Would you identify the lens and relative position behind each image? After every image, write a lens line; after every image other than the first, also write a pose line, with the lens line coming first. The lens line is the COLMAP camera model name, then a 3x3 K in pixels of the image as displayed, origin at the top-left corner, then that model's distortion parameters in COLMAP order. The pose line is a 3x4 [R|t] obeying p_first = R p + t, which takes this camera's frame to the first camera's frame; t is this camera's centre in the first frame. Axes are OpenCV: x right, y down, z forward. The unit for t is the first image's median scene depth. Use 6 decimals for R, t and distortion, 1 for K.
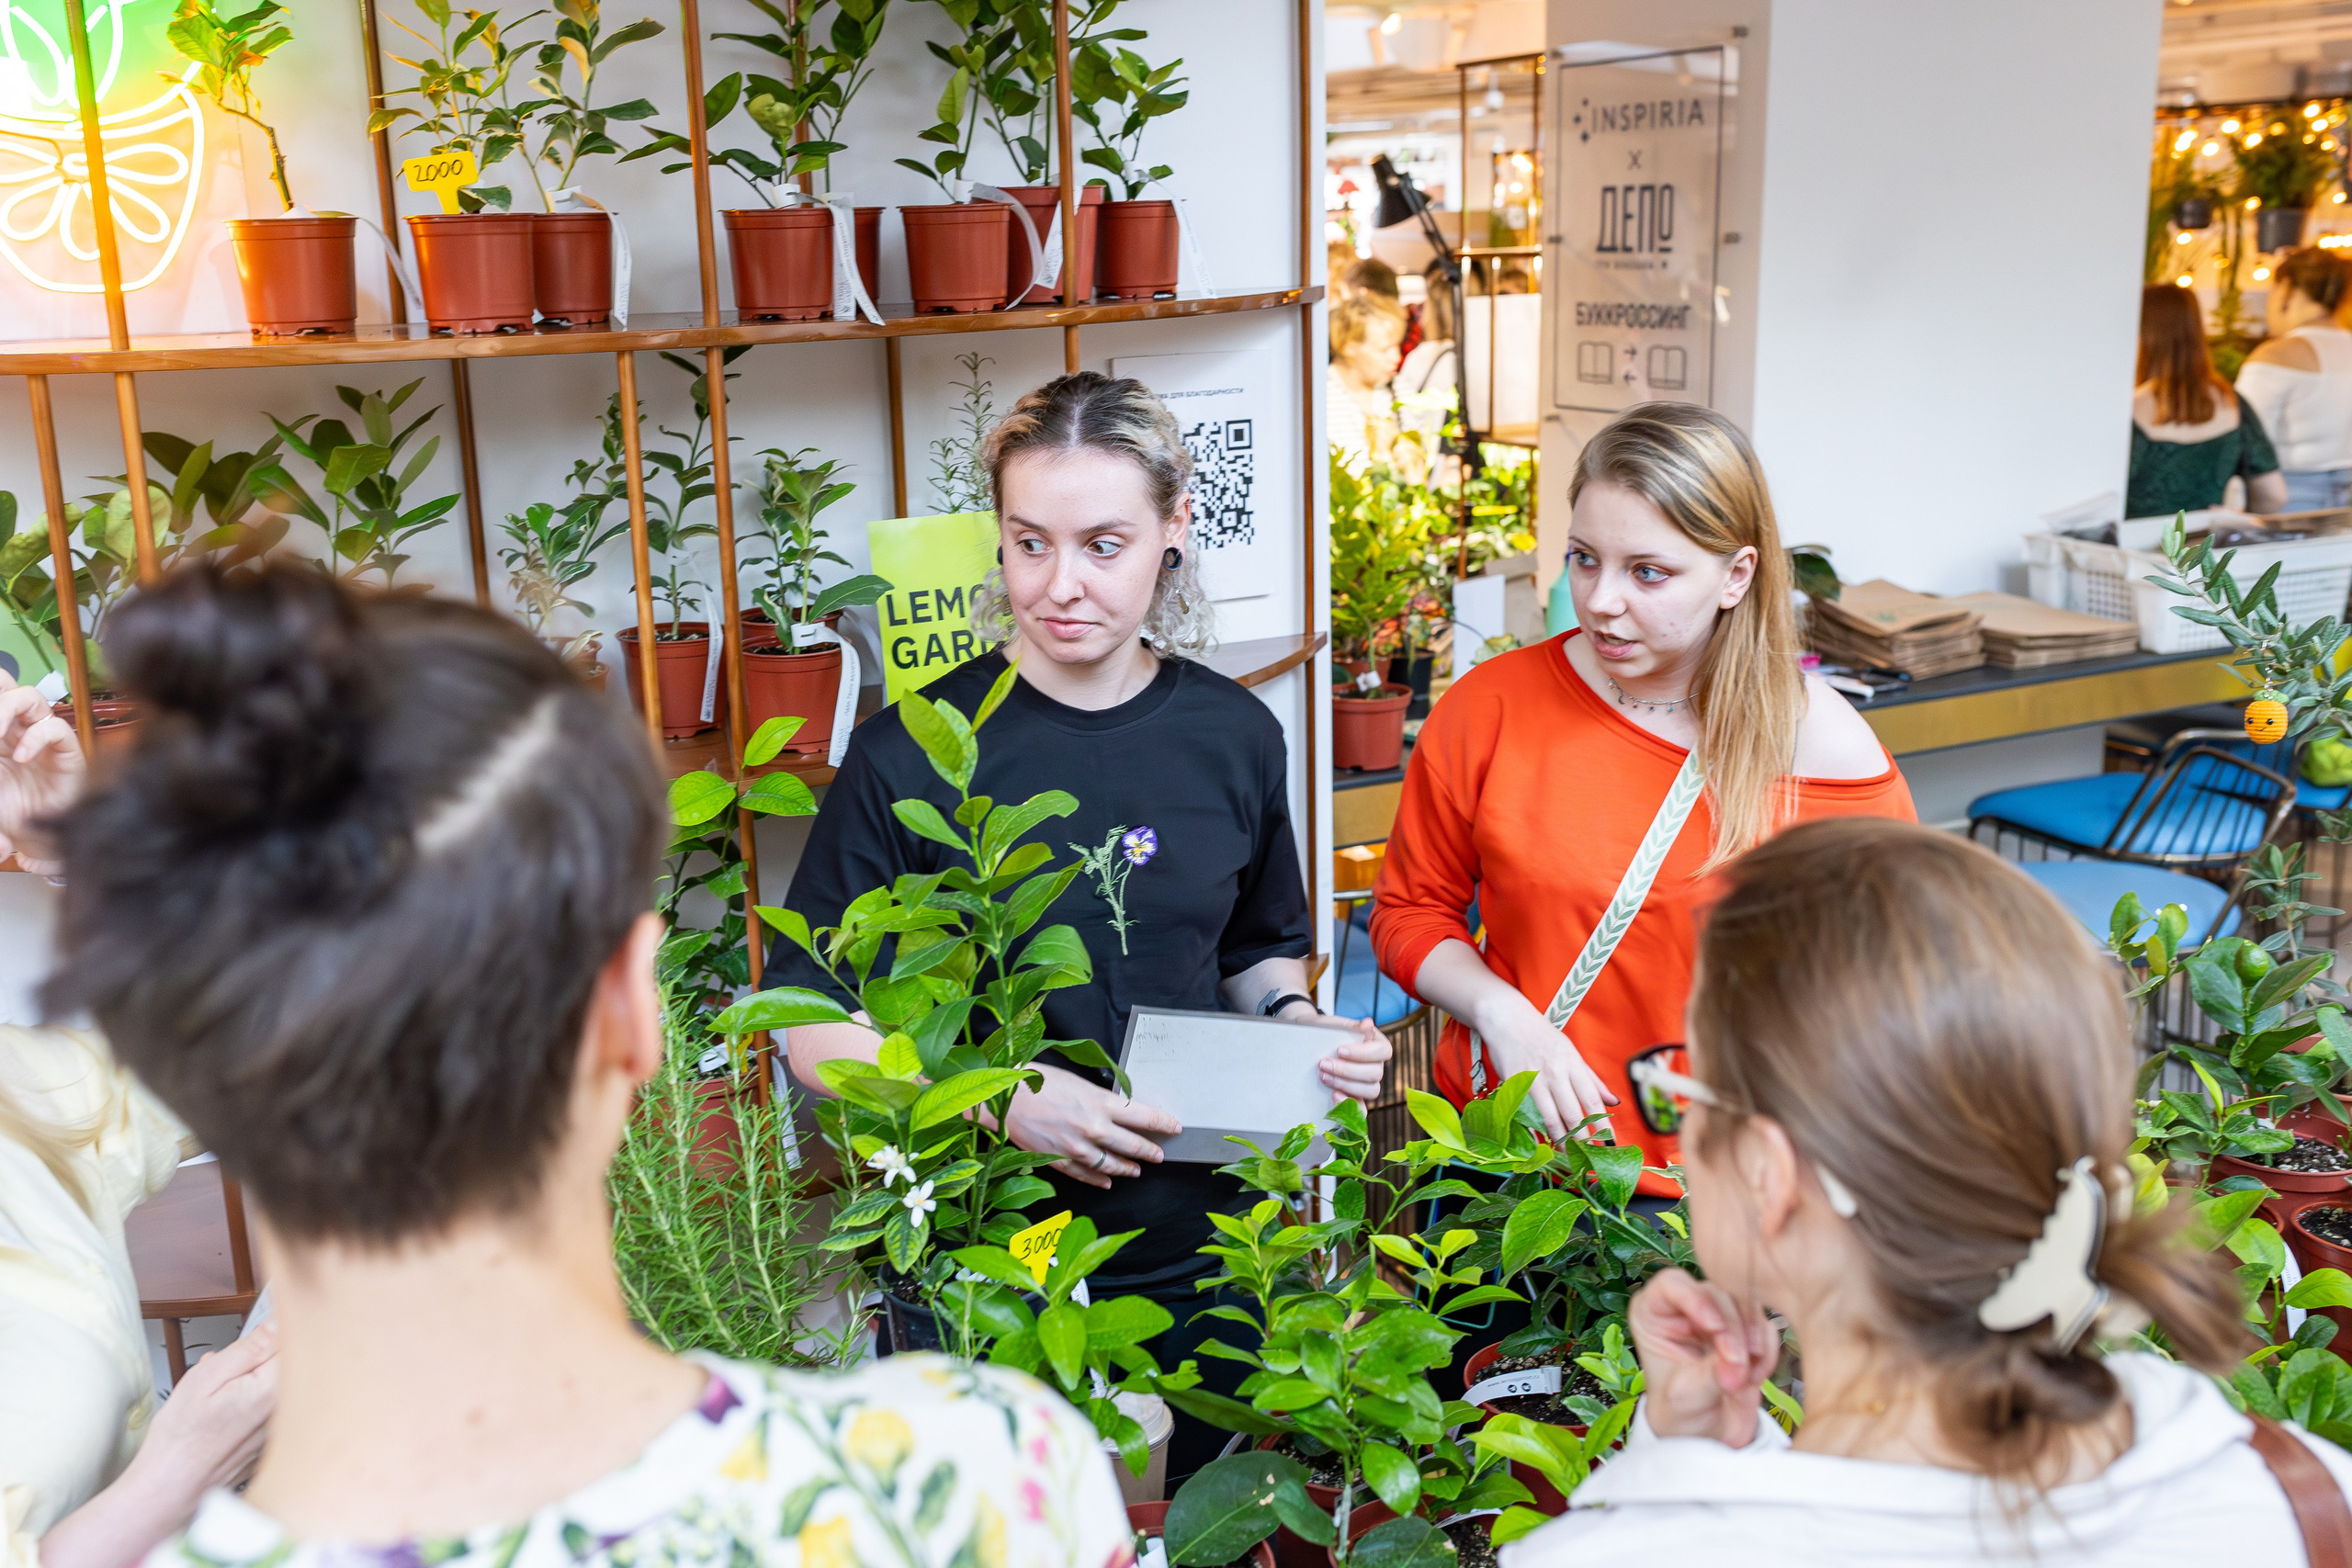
lens RADIAL K [[2389.1, 0, 1177.4], [0, 2389.1, 776.0], [0, 0, 1]] dist [0.003976, 0.000000]
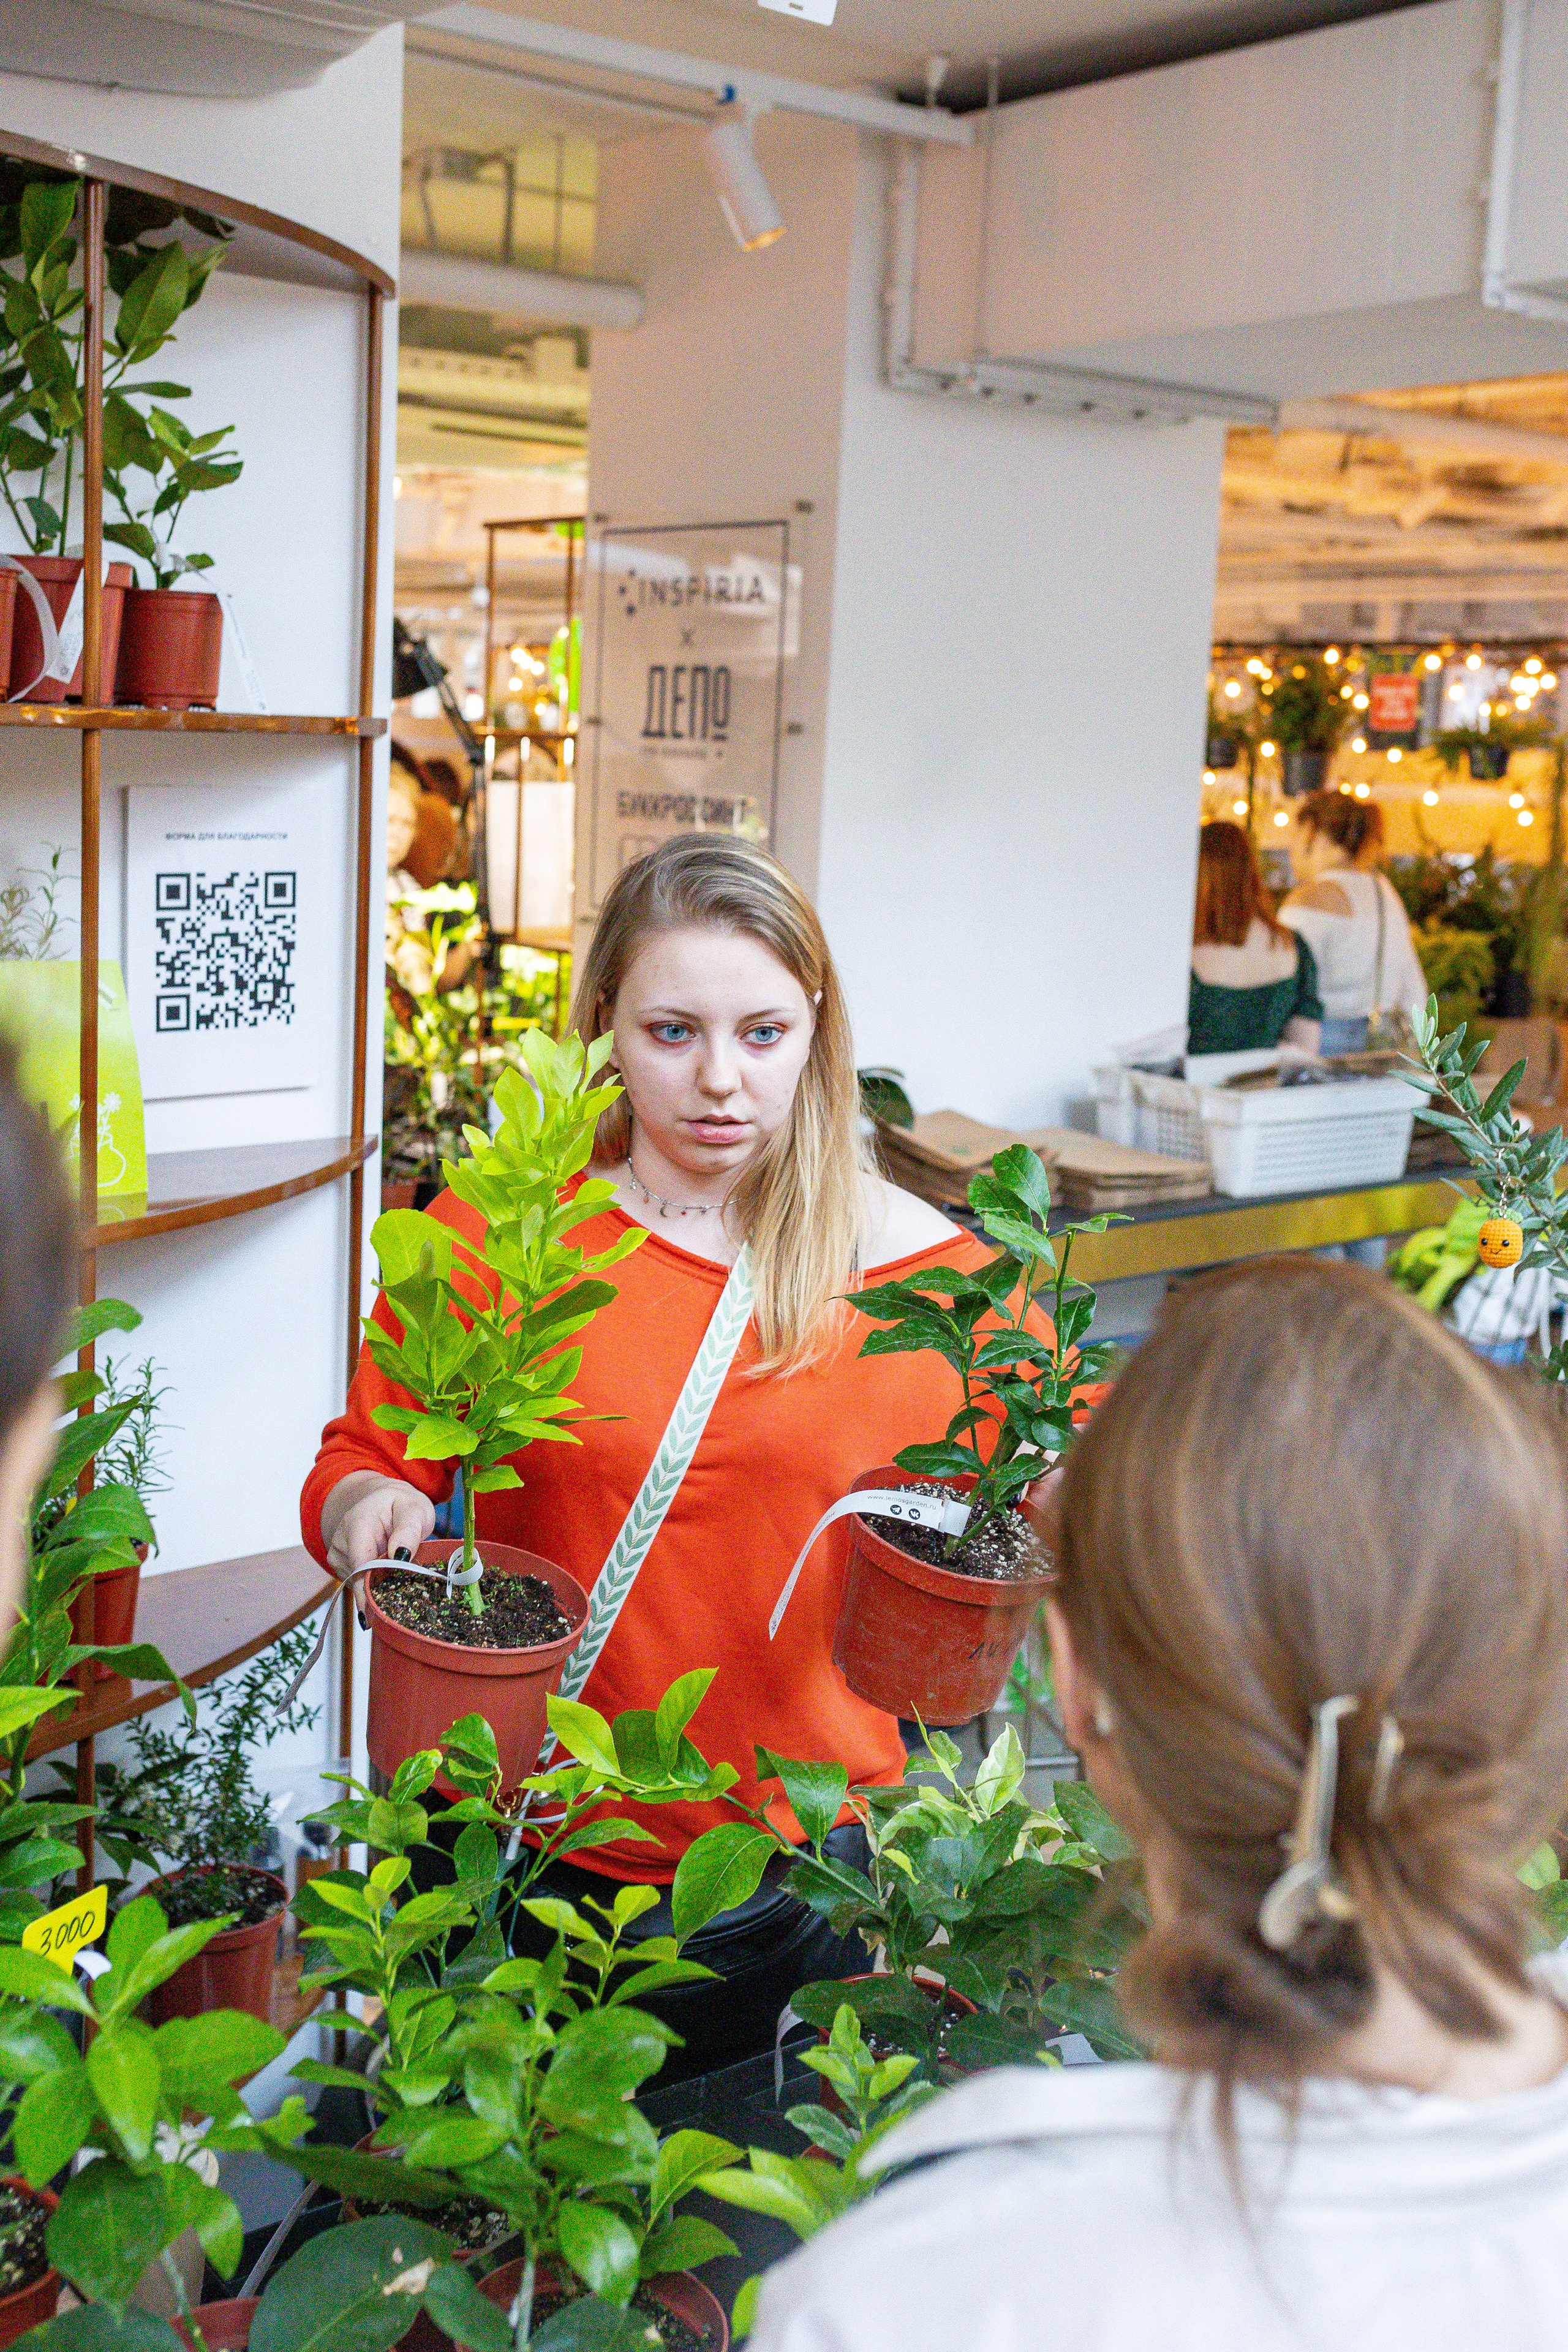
lens RADIAL K [[2389.3, 0, 621.9], [0, 2389.3, 1127.9], [0, 0, 1]] dist [0.003976, 0.000000]
pose [[0.965856, 0.030565, 0.257269, -0.068874], [-0.003825, 0.994591, -0.103802, 0.022575], [-0.259050, 0.099274, 0.960749, 0.191246]]
